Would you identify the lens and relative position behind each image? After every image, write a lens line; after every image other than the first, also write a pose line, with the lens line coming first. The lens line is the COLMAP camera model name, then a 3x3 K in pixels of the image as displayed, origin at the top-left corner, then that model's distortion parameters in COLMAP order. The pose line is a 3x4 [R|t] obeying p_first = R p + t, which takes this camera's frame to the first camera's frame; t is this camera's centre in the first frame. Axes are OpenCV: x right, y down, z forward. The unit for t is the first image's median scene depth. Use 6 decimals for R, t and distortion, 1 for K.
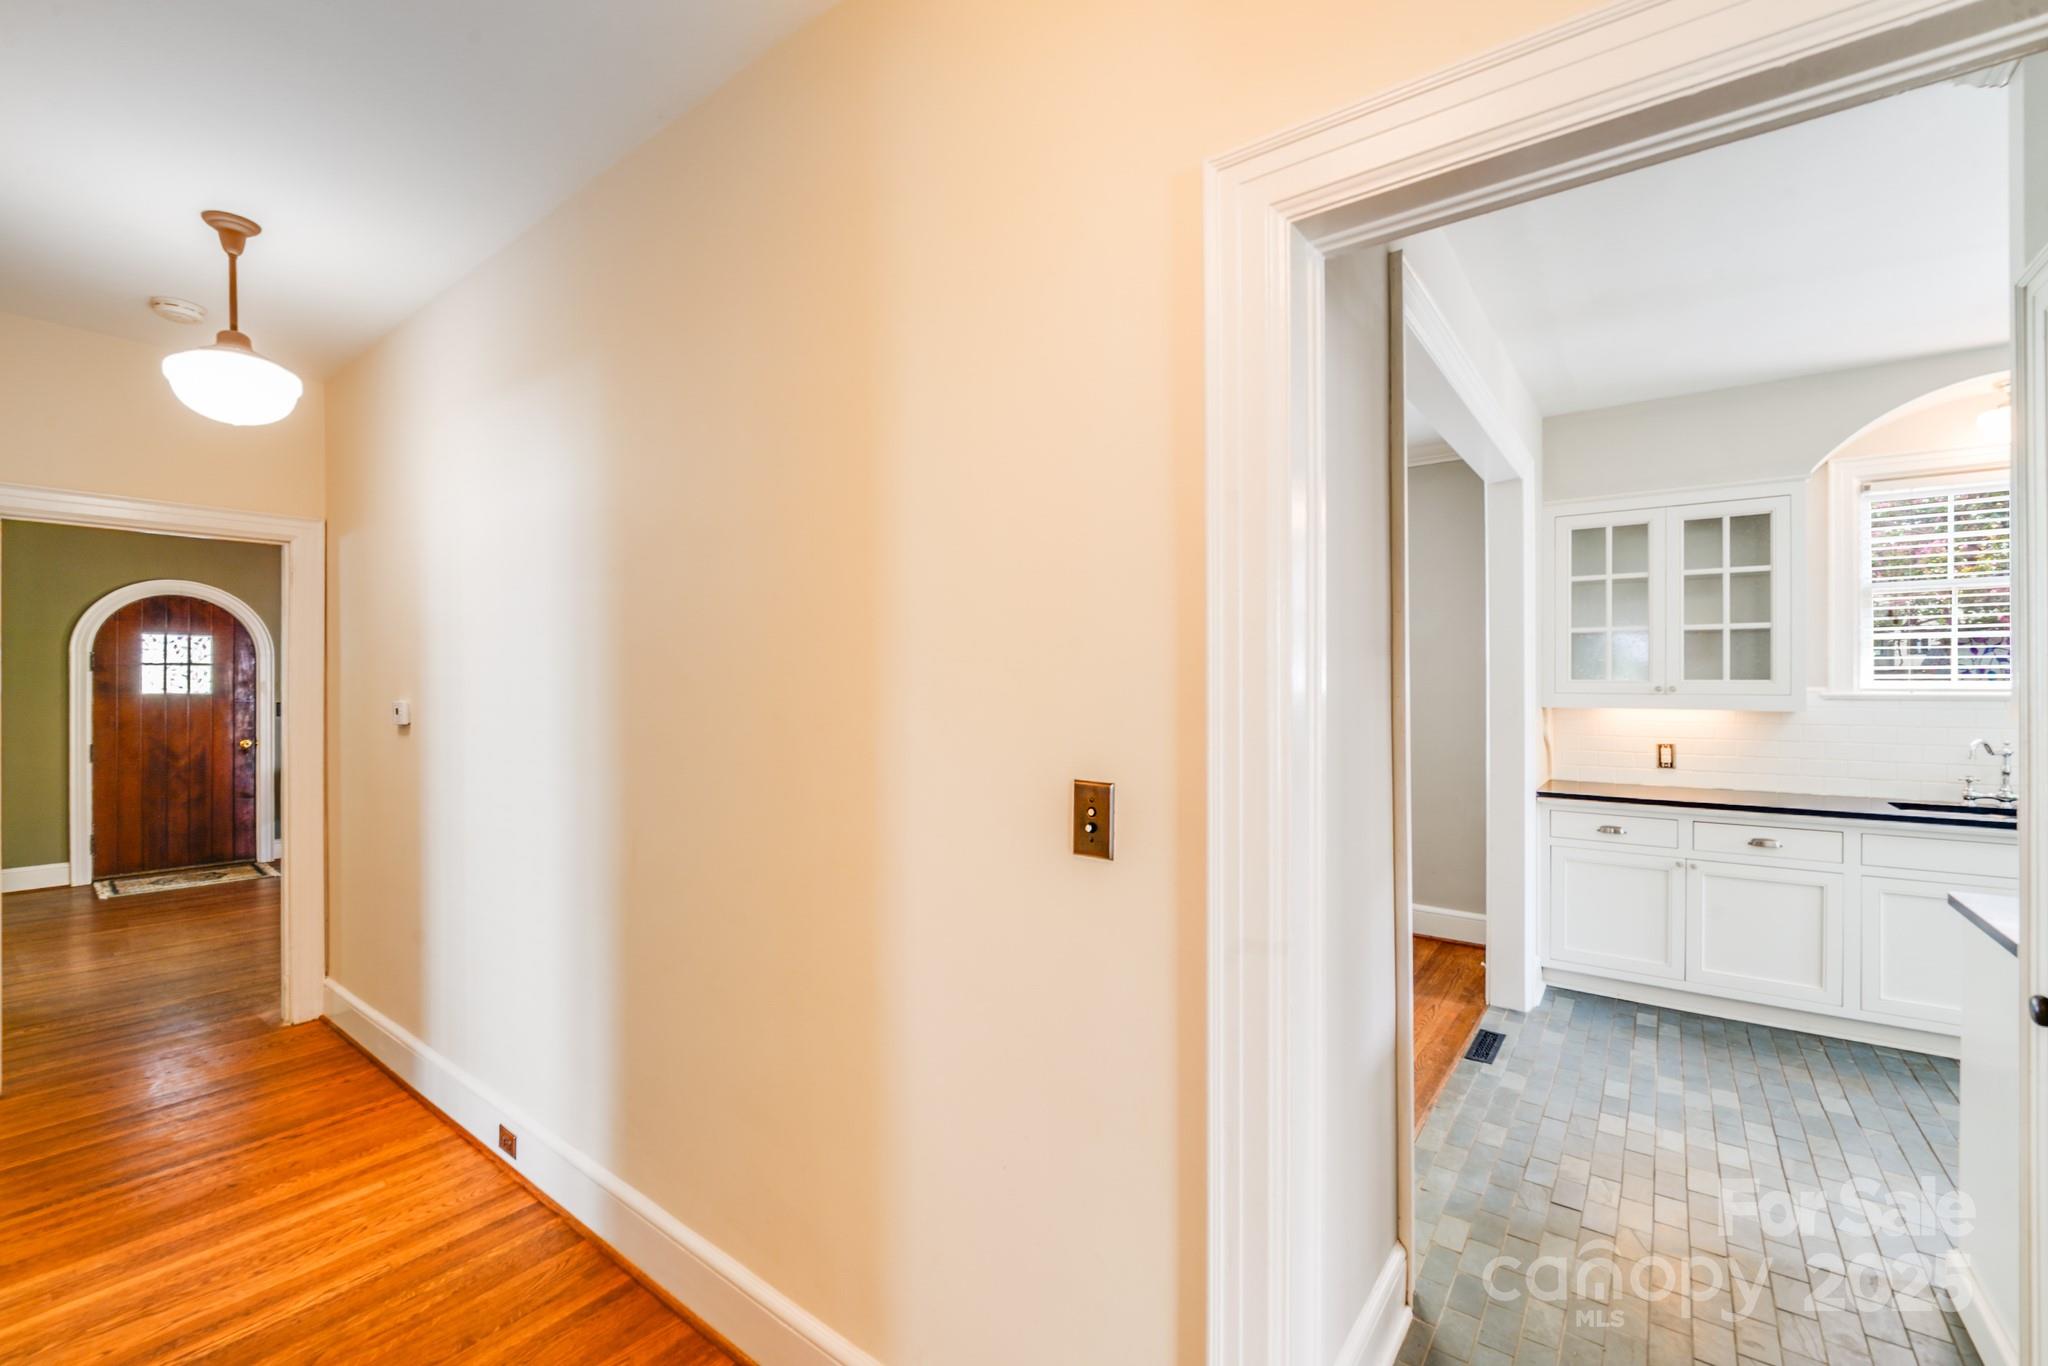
lens RADIAL K [[848.6, 0, 1015.6], [0, 848.6, 685.9], [0, 0, 1]] dist [0.000224, 0.000021]
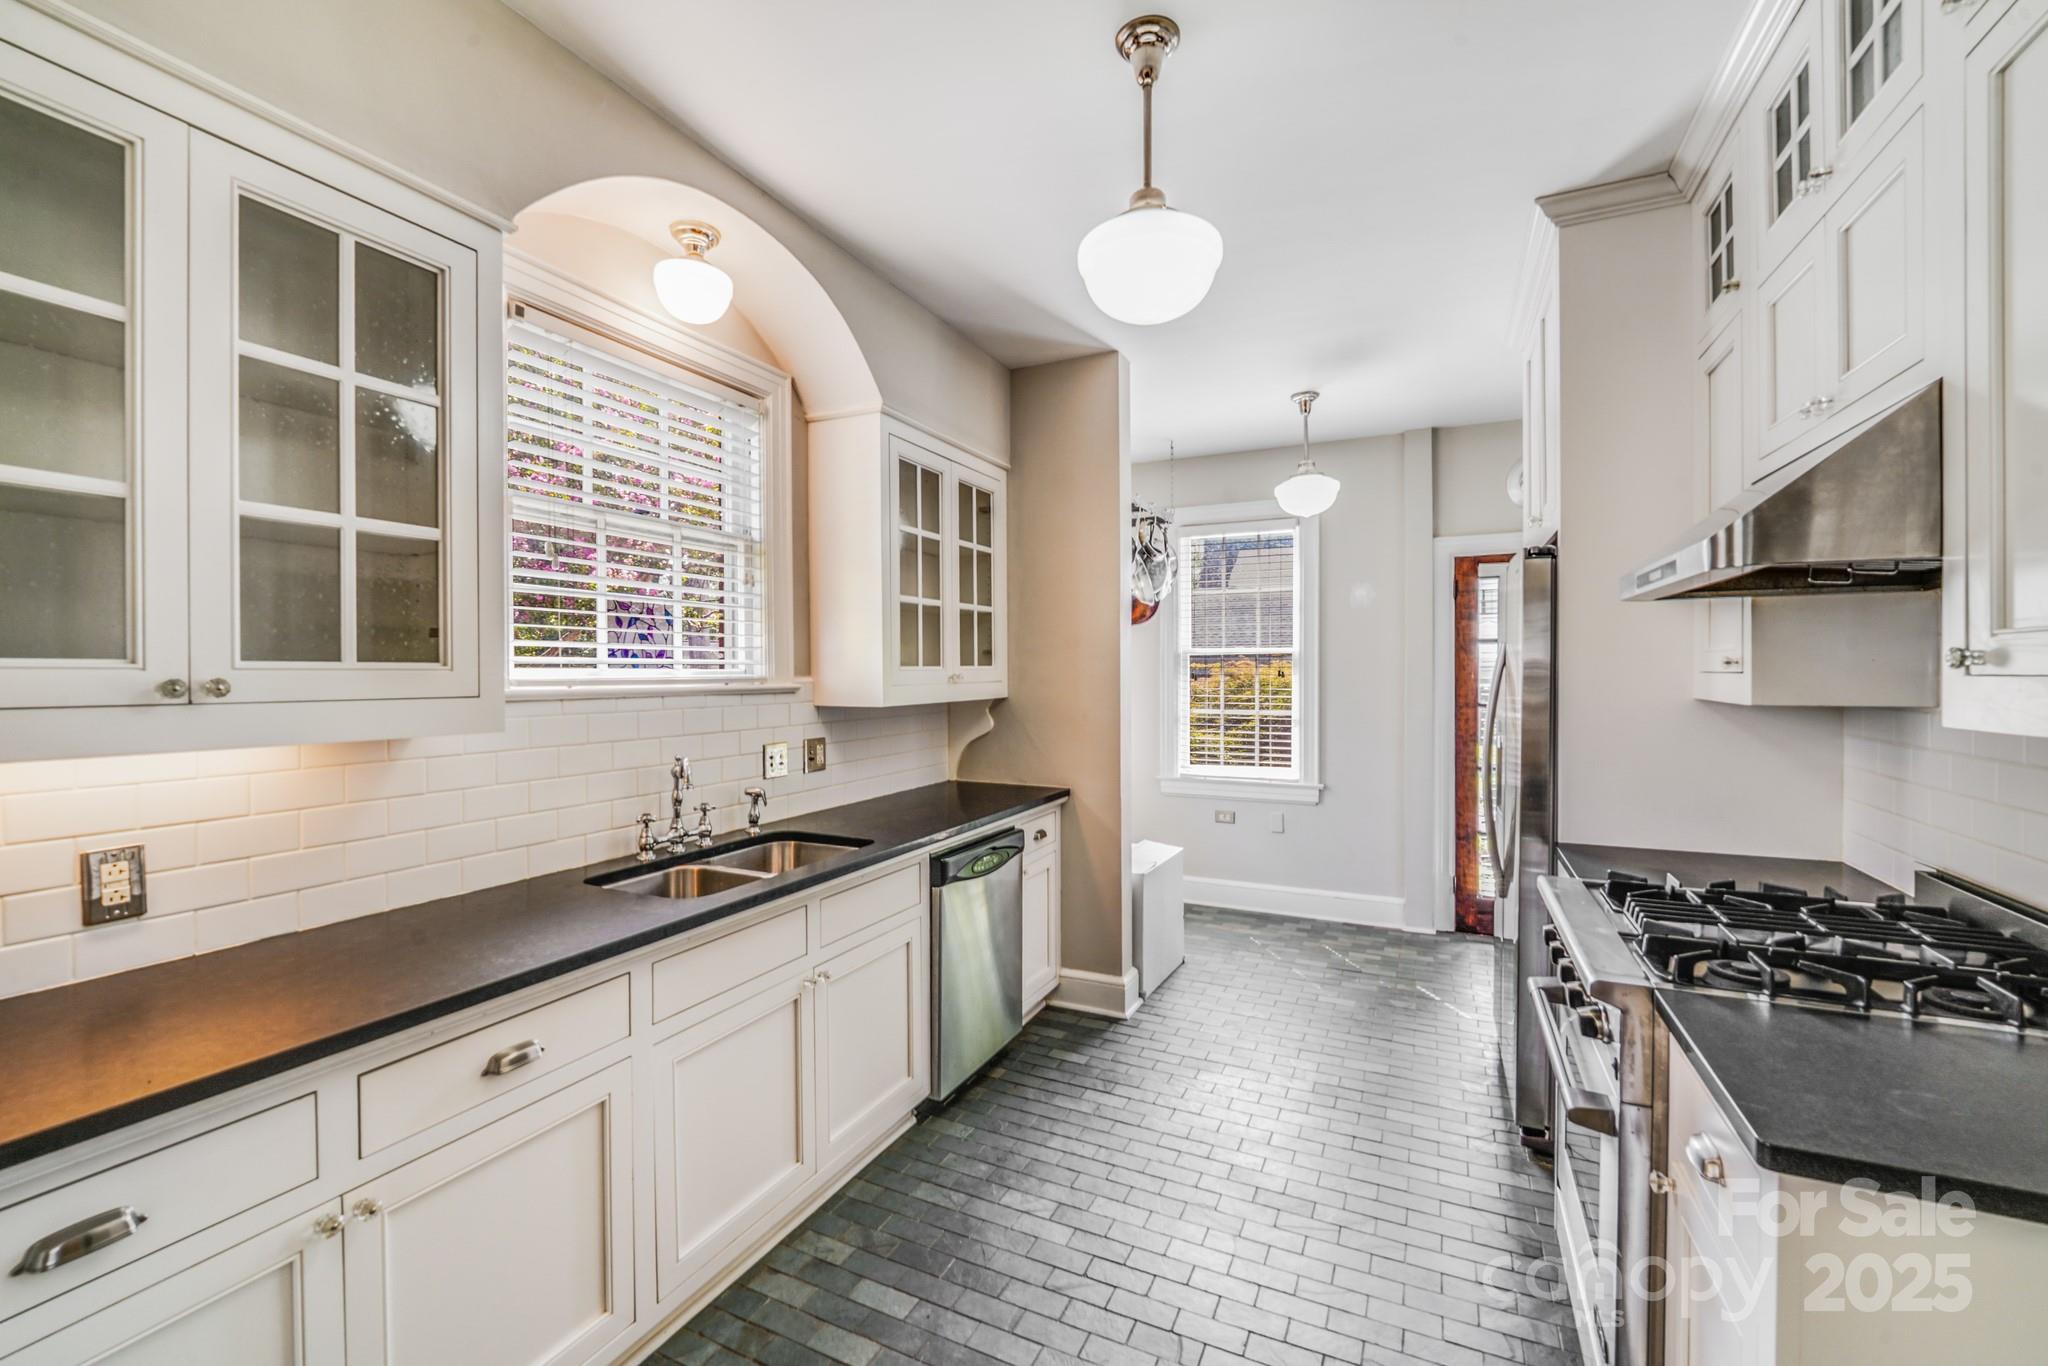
lens RADIAL K [[848.6, 0, 1018.6], [0, 848.6, 675.8], [0, 0, 1]] dist [0.000224, 0.000021]
pose [[-0.198006, -0.007845, 0.980169, 0.416782], [0.000393, 0.999967, 0.008082, -0.004448], [-0.980201, 0.001985, -0.197997, 0.816989]]
